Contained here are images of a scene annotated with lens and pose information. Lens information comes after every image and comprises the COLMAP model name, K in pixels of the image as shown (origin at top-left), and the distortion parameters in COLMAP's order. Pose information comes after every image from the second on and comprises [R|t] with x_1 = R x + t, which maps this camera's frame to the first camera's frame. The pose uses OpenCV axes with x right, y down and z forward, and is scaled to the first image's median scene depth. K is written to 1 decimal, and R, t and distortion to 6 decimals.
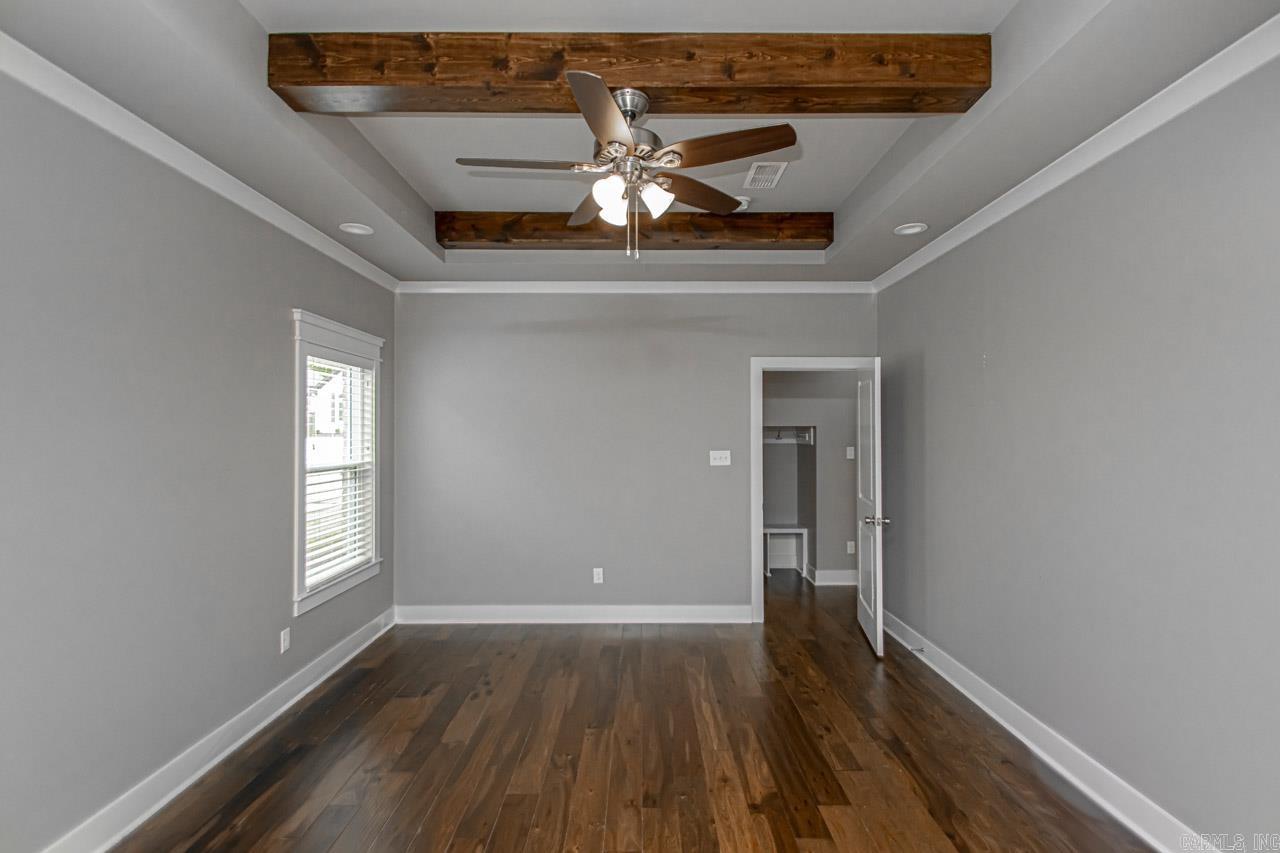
lens RADIAL K [[596.3, 0, 649.7], [0, 596.3, 425.6], [0, 0, 1]] dist [0.021591, -0.020176]
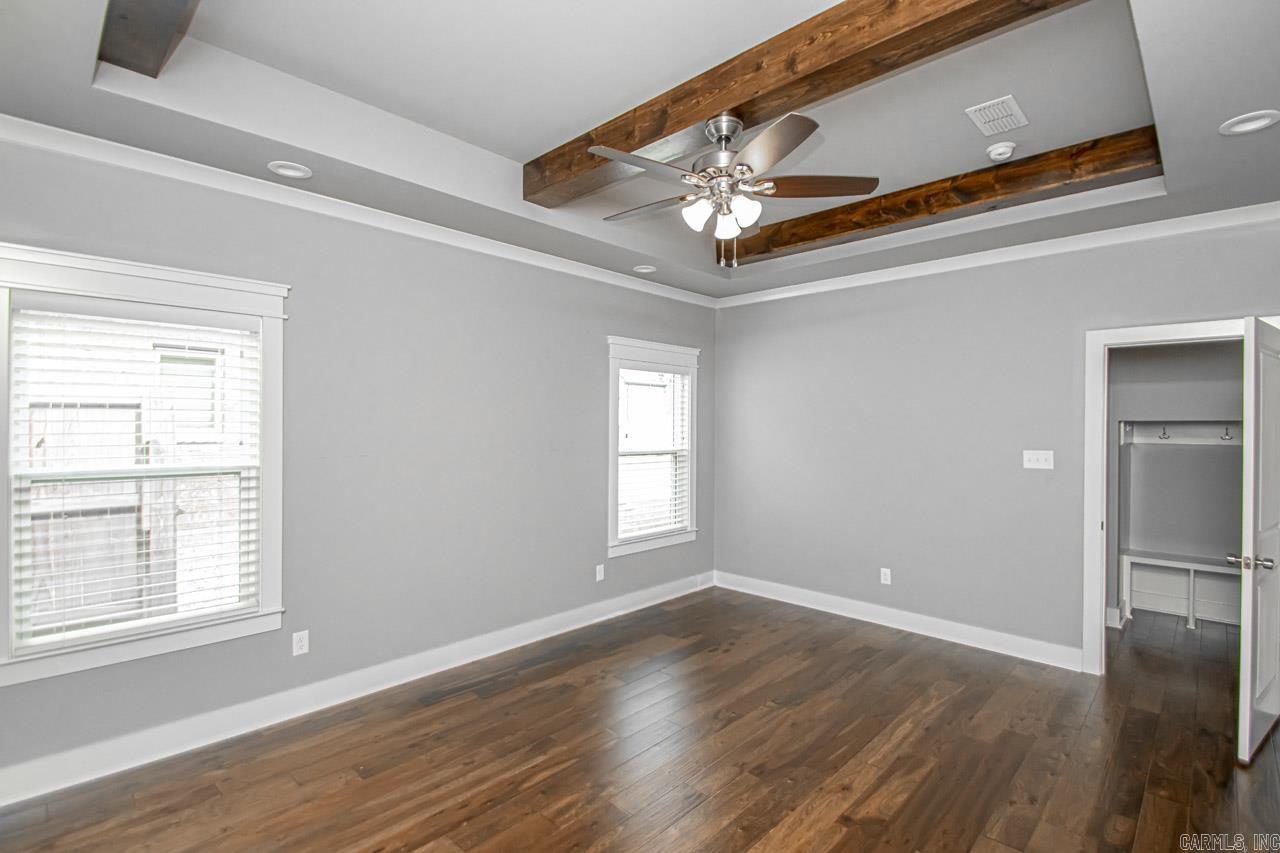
lens RADIAL K [[597.7, 0, 657.5], [0, 597.7, 424.0], [0, 0, 1]] dist [0.021467, -0.025548]
pose [[0.723161, 0.003247, -0.690671, 0.444841], [0.000812, 0.999984, 0.005552, 0.001730], [0.690679, -0.004576, 0.723147, 0.076749]]
